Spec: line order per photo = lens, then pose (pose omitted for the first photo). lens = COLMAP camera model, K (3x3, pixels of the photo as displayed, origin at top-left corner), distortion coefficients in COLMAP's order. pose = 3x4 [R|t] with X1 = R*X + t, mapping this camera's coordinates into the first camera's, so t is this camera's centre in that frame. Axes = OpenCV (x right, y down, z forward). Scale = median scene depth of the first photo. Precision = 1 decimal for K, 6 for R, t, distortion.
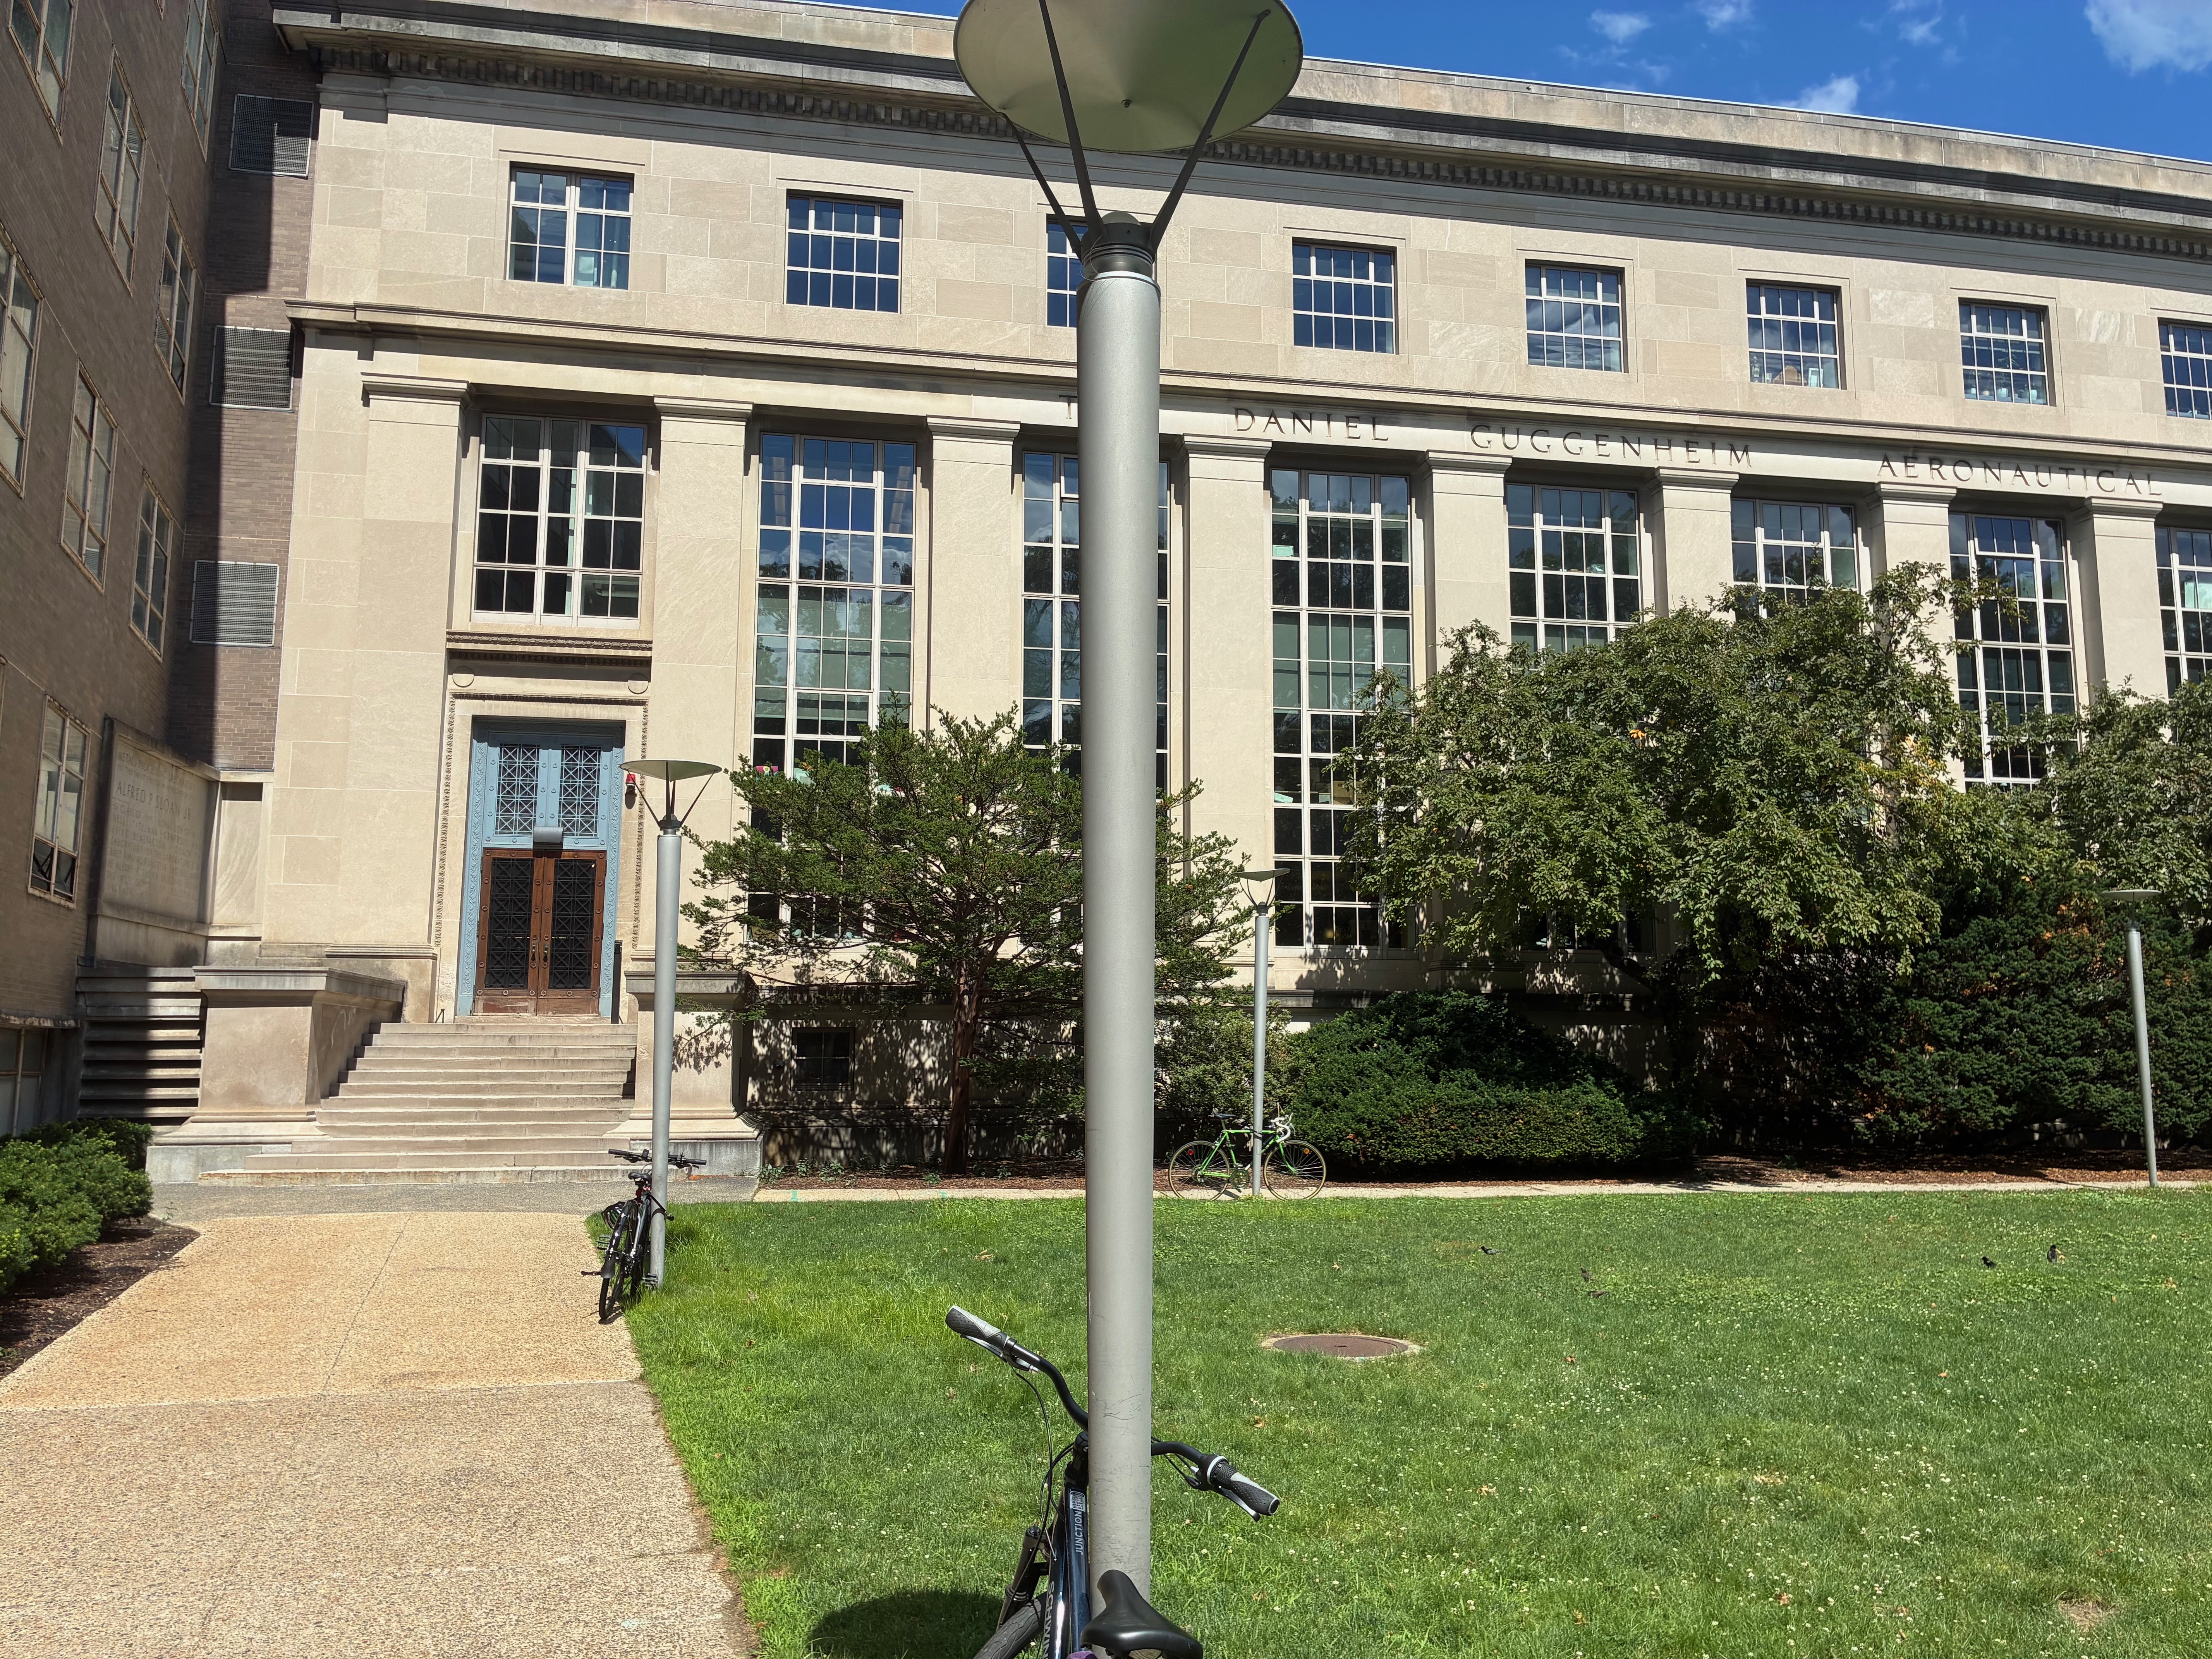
lens RADIAL K [[1657.6, 0, 1097.6], [0, 1657.6, 831.4], [0, 0, 1]] dist [0.016288, -0.042019]
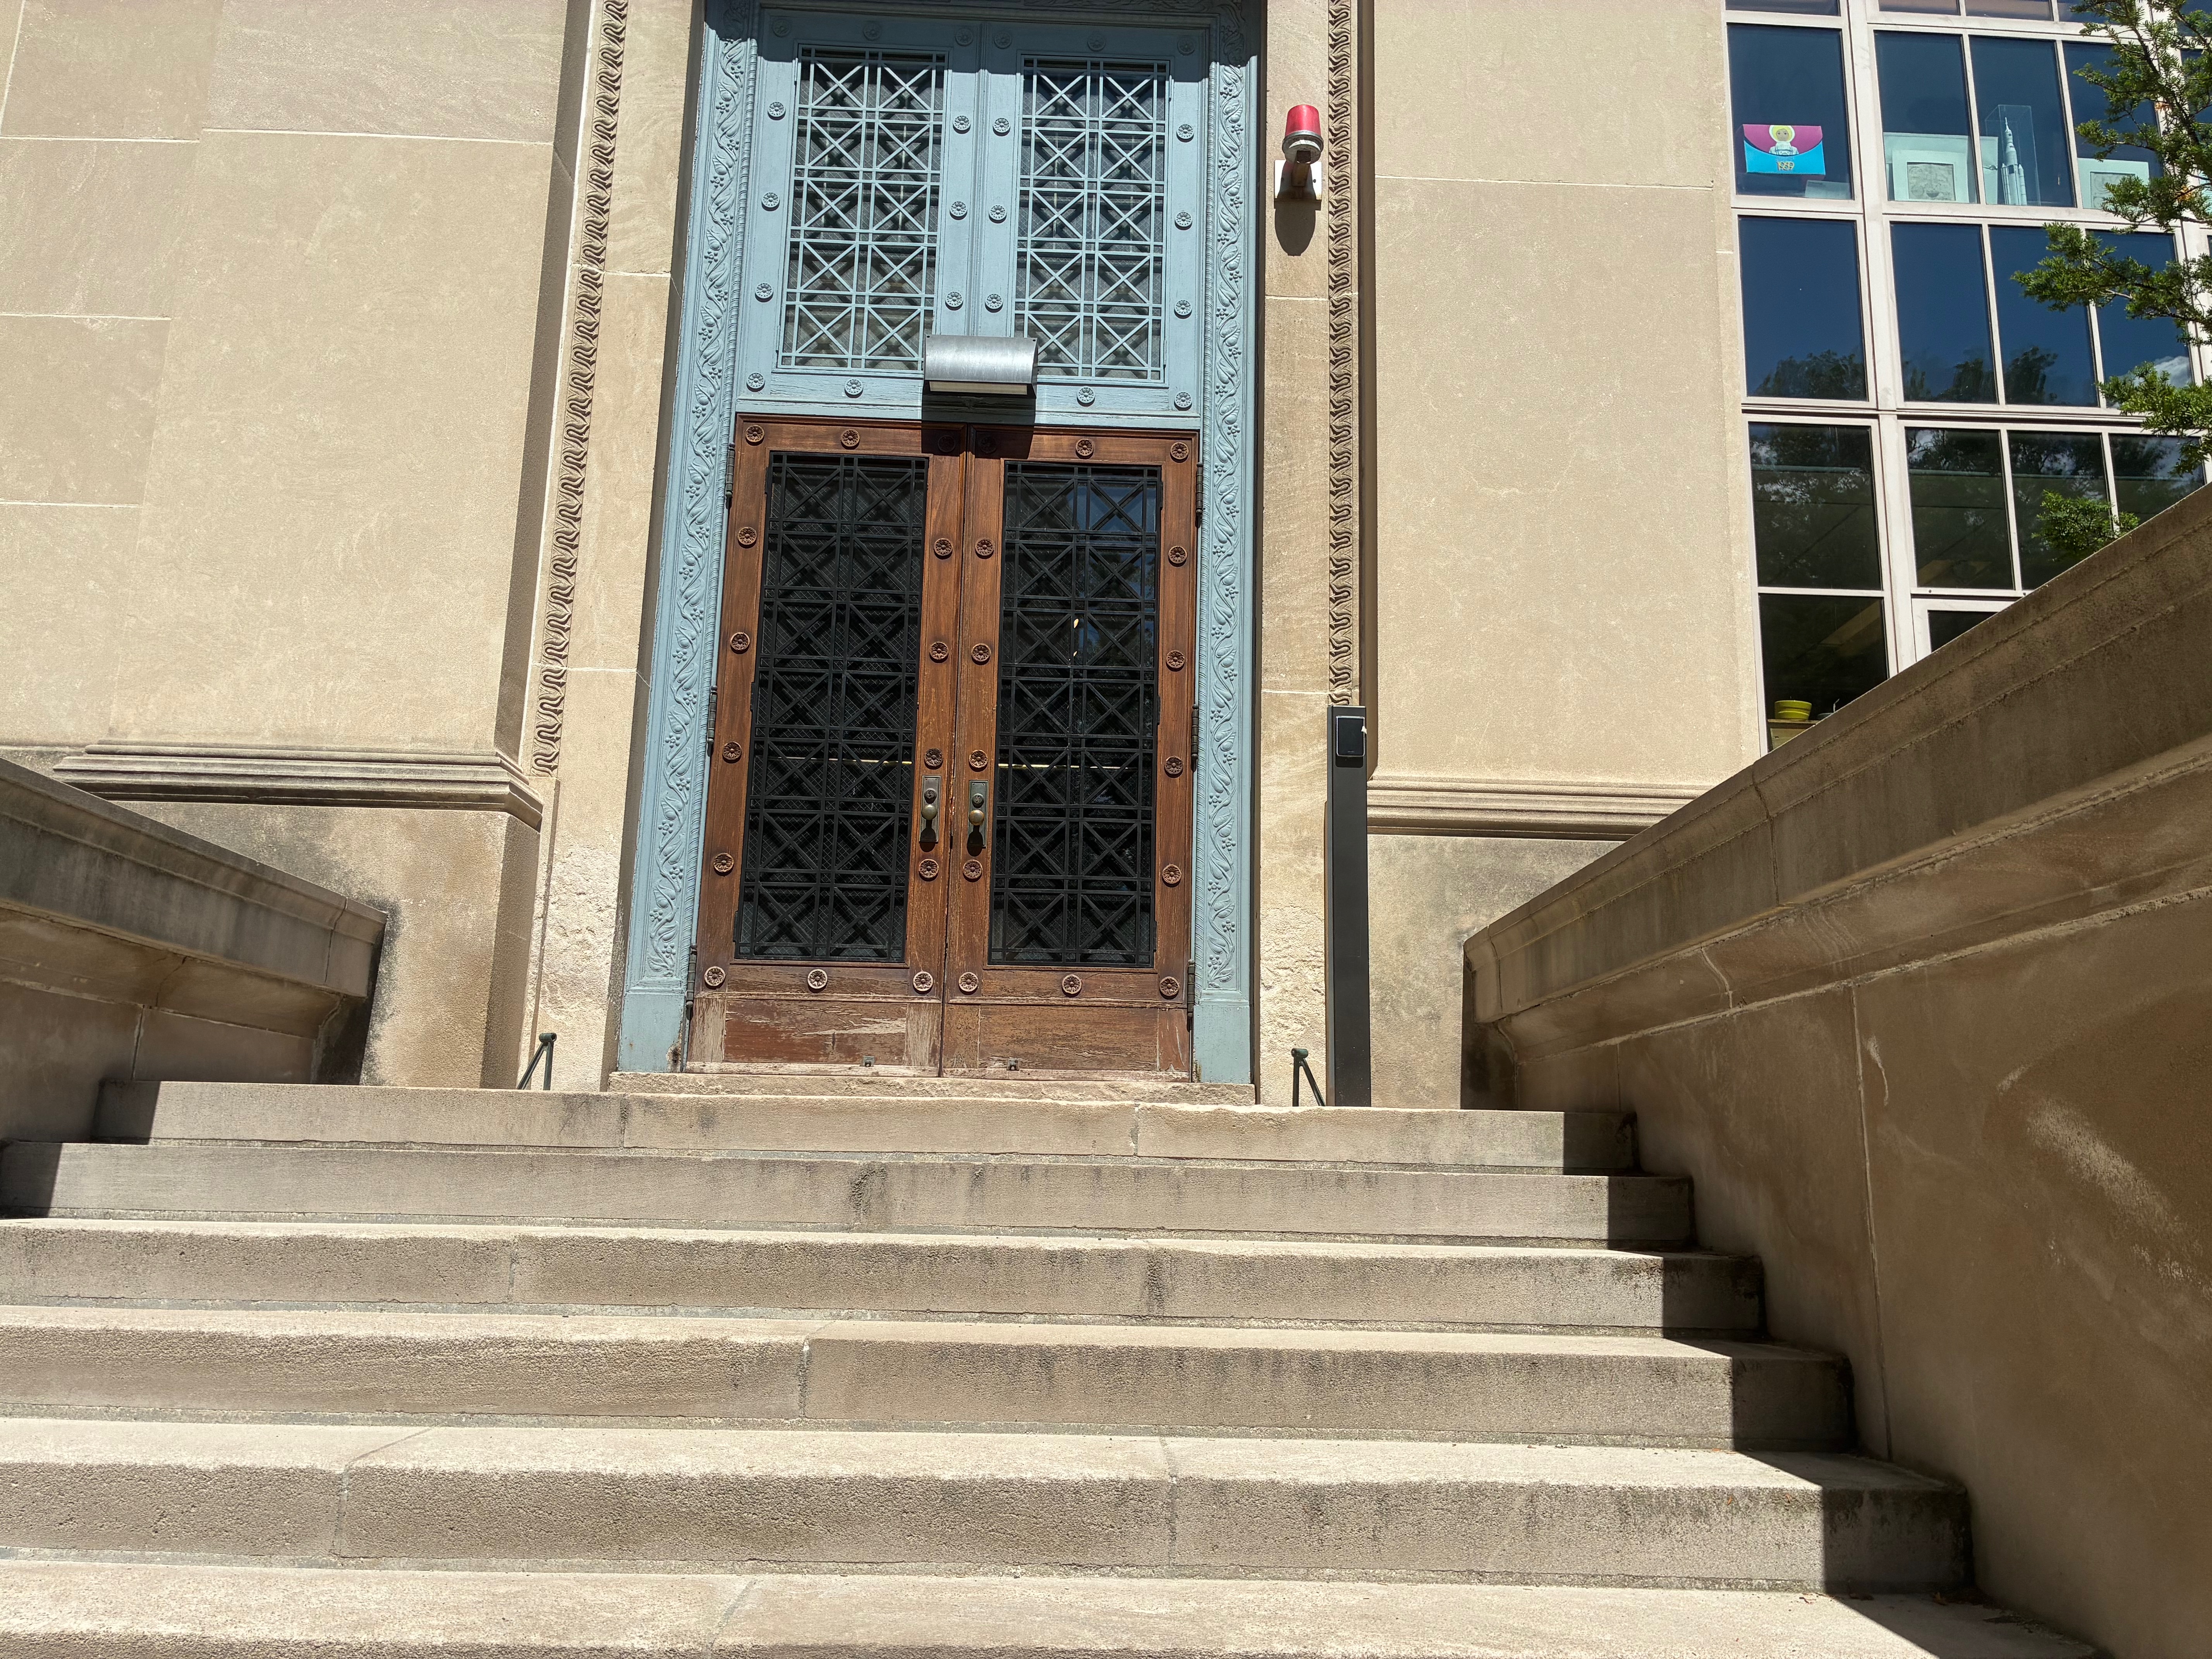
lens RADIAL K [[1657.6, 0, 1098.0], [0, 1657.6, 832.0], [0, 0, 1]] dist [0.016288, -0.042019]
pose [[0.987354, -0.014675, -0.157851, -0.273830], [0.003926, 0.997664, -0.068192, 0.091213], [0.158483, 0.066710, 0.985106, 0.756207]]
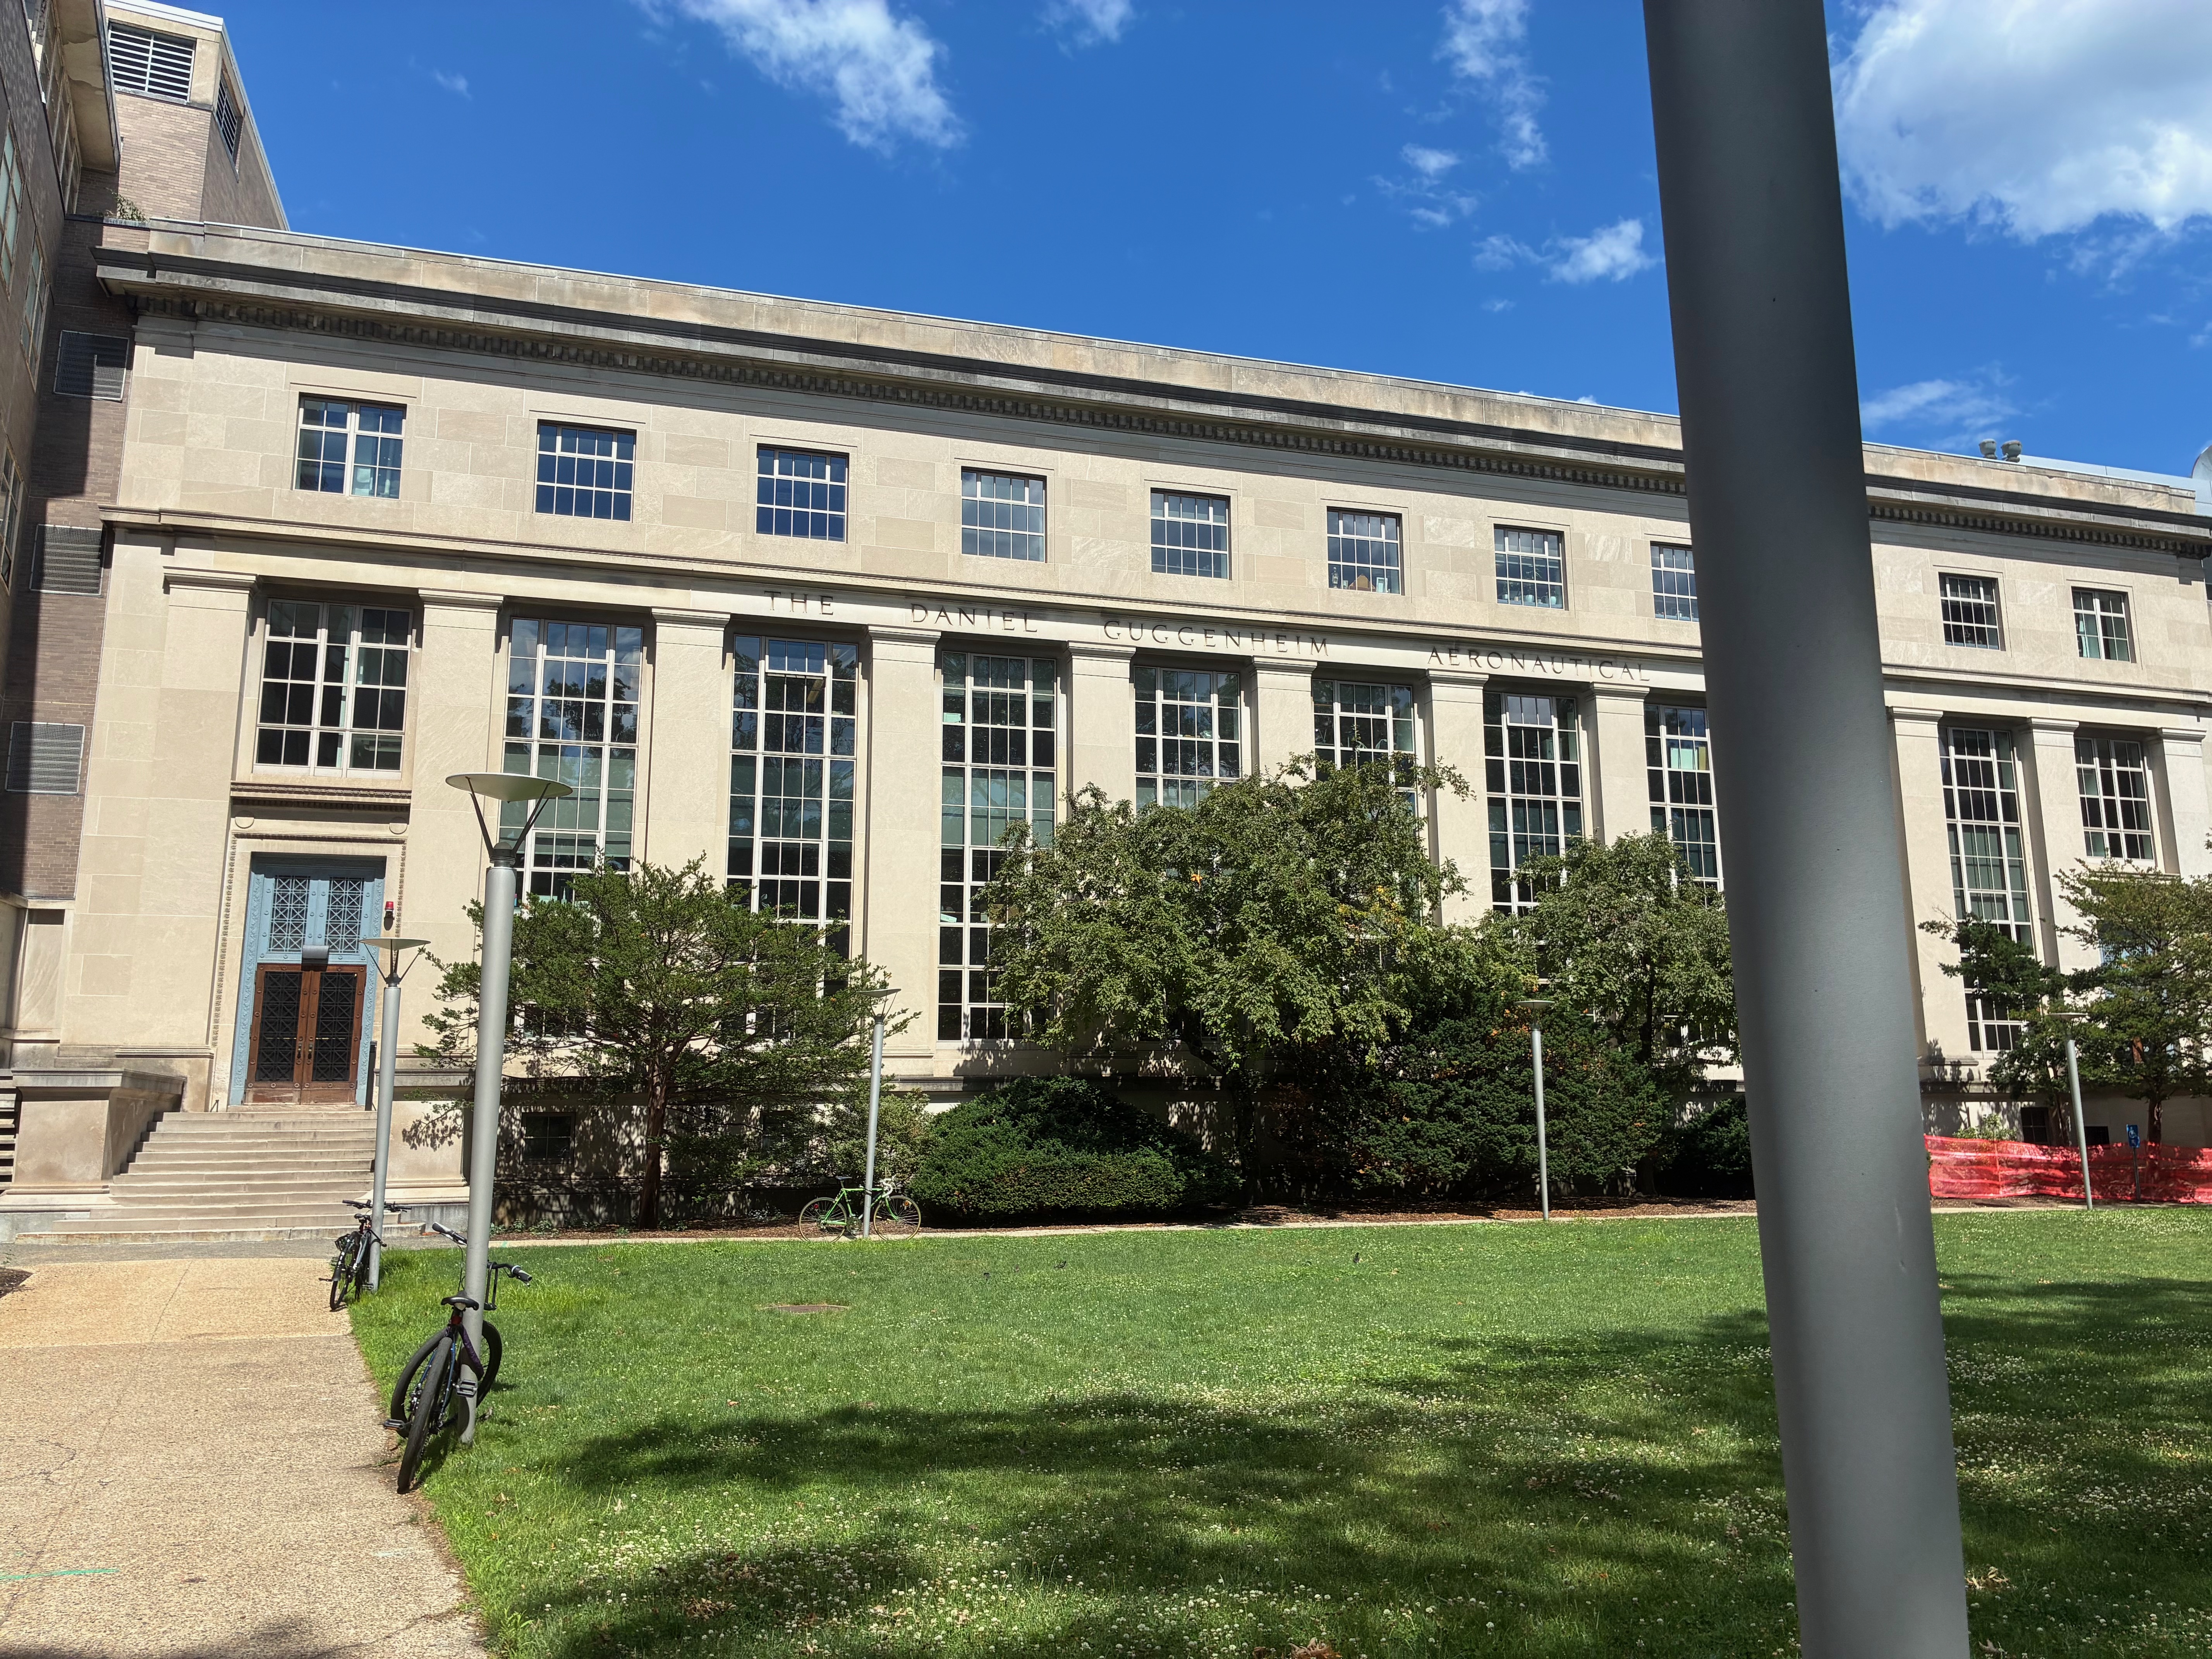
lens RADIAL K [[1657.6, 0, 1118.3], [0, 1657.6, 814.5], [0, 0, 1]] dist [0.016288, -0.042019]
pose [[0.992278, 0.011087, 0.123536, 0.093863], [-0.004383, 0.998509, -0.054409, -0.034163], [-0.123955, 0.053447, 0.990847, -0.260655]]
